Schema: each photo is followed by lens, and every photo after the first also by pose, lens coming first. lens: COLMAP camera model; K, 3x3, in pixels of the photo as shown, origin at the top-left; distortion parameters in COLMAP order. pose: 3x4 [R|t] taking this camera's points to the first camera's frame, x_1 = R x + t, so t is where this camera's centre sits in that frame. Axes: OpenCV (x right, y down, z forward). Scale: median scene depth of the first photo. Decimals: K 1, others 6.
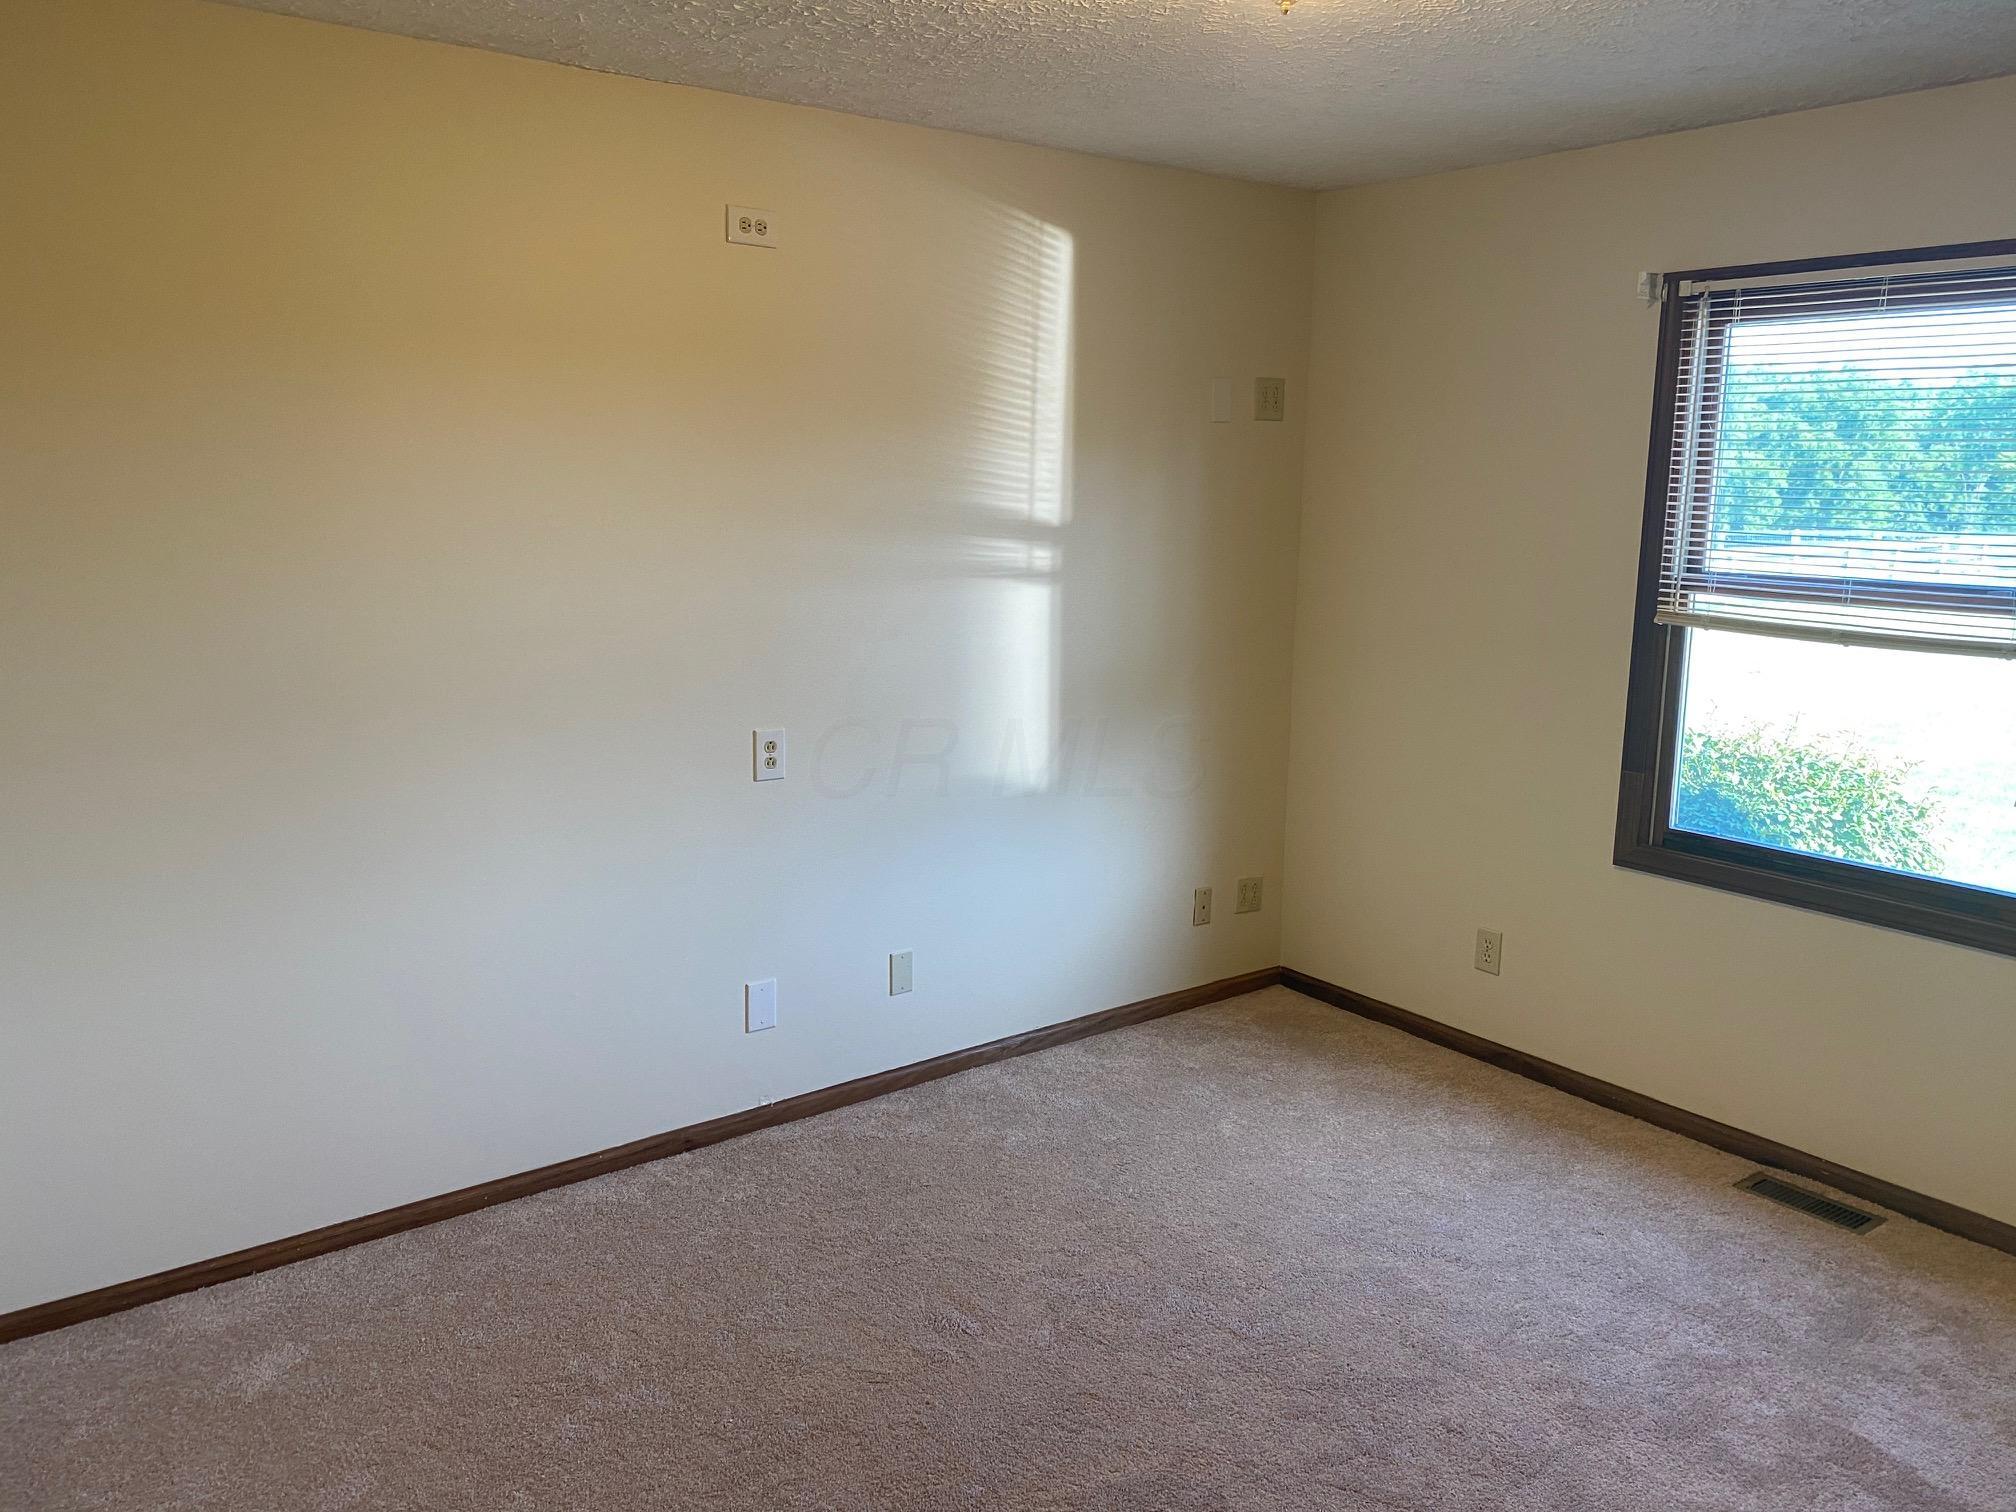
lens RADIAL K [[1533.1, 0, 1010.5], [0, 1533.1, 756.0], [0, 0, 1]] dist [0.051753, -0.047563]
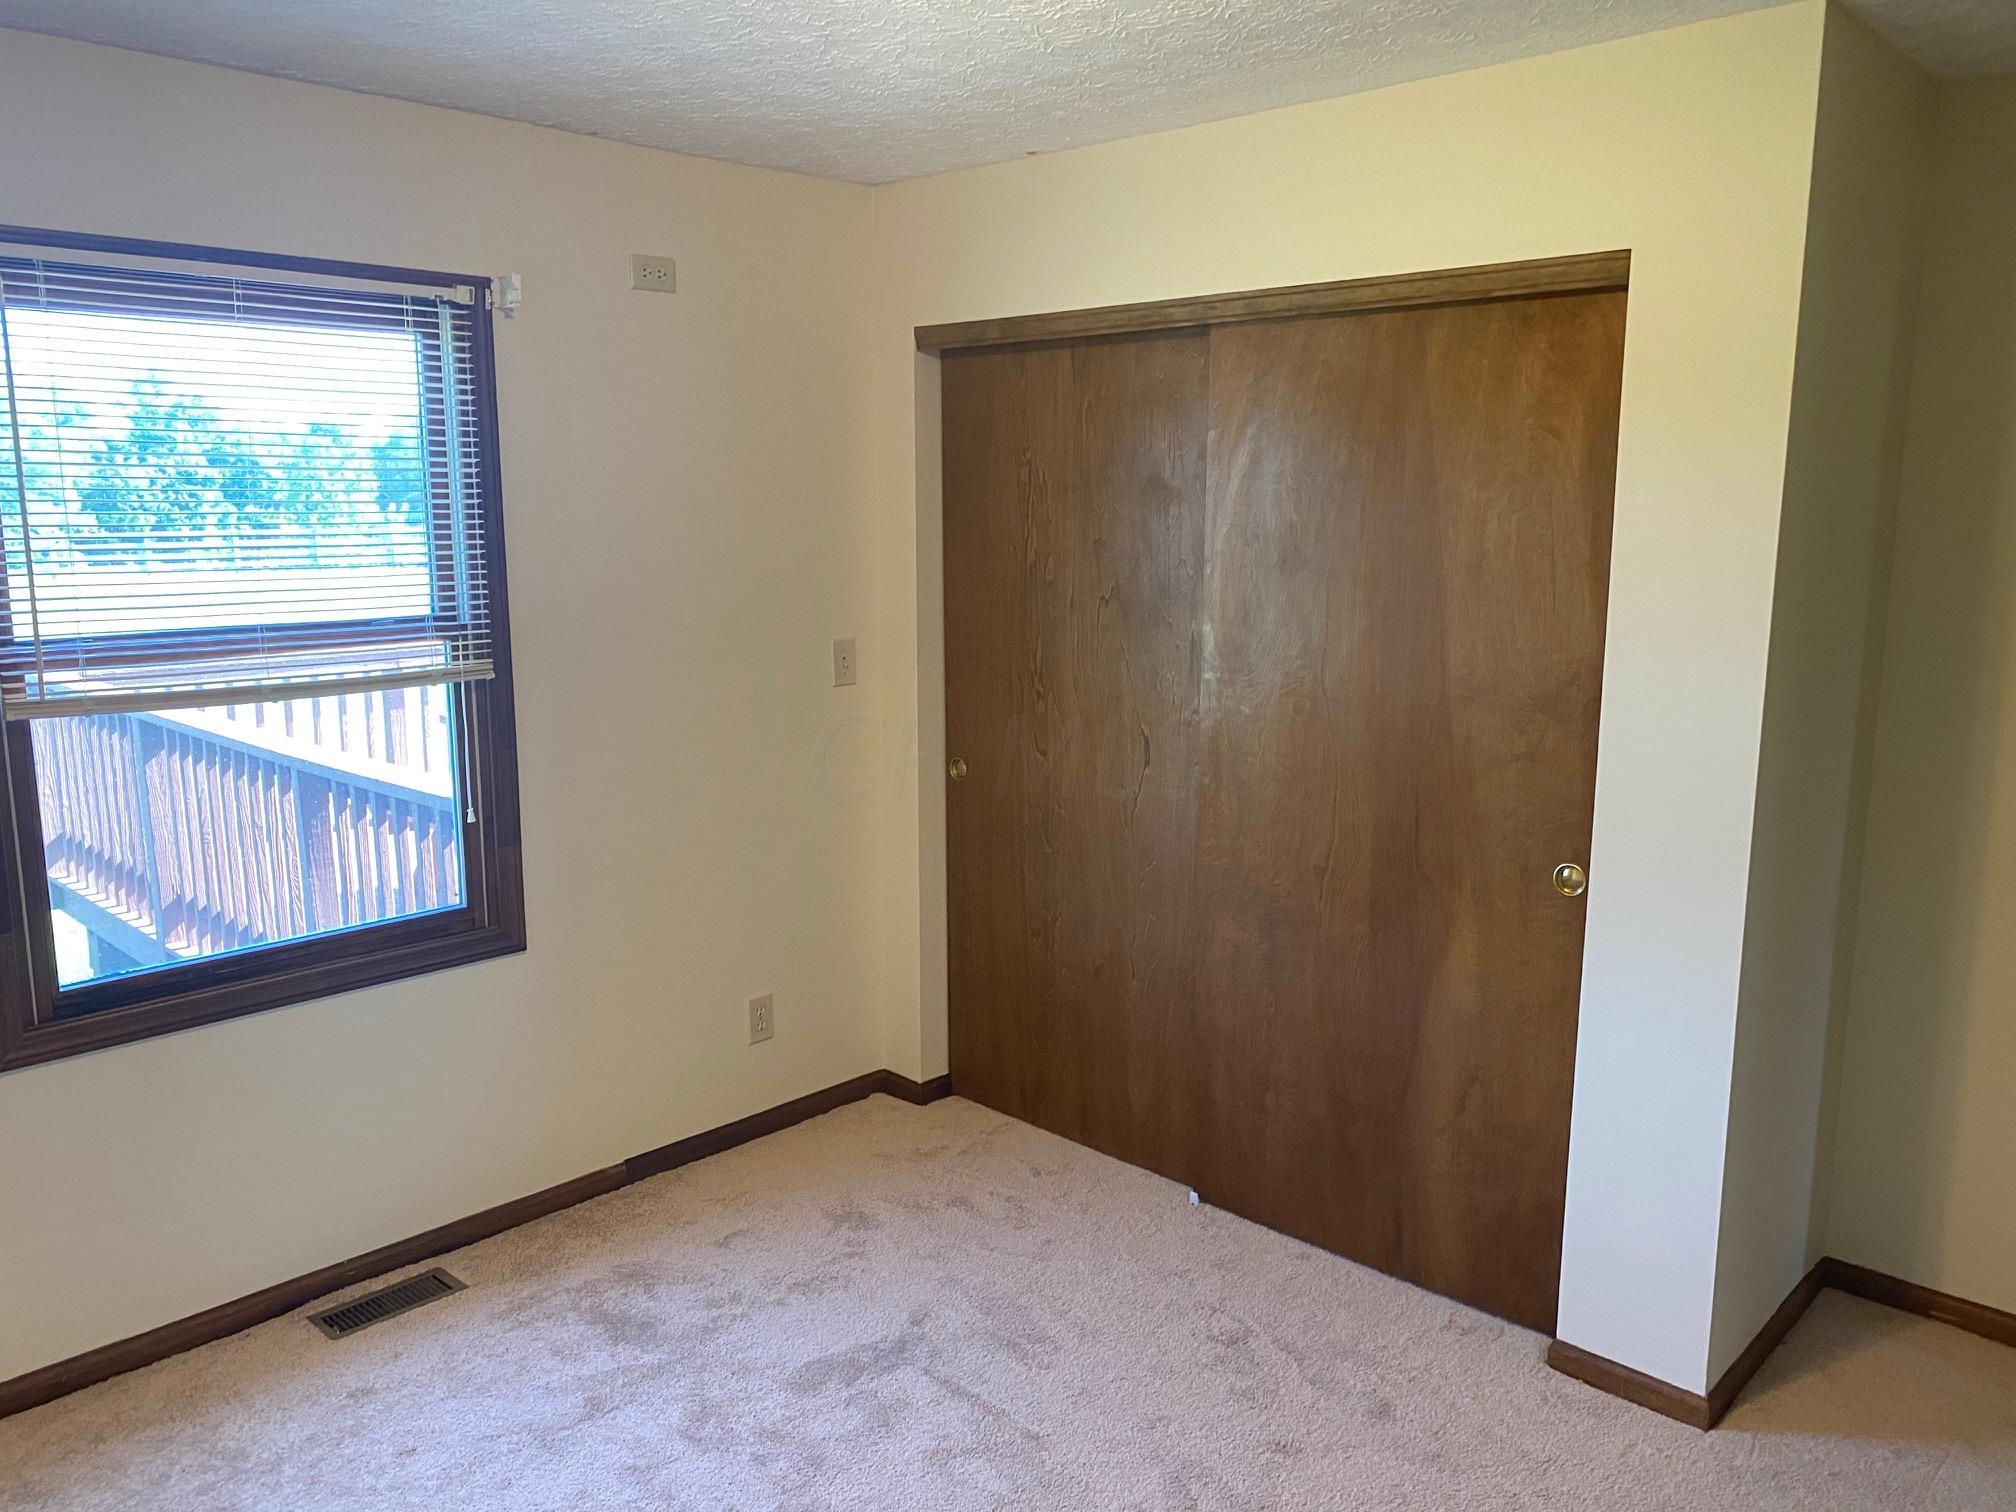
lens RADIAL K [[1533.1, 0, 1022.3], [0, 1533.1, 760.4], [0, 0, 1]] dist [0.051753, -0.047563]
pose [[-0.123167, -0.186492, 0.974705, -0.364679], [0.198659, 0.957670, 0.208335, -0.134719], [-0.972299, 0.219294, -0.080905, 0.656880]]
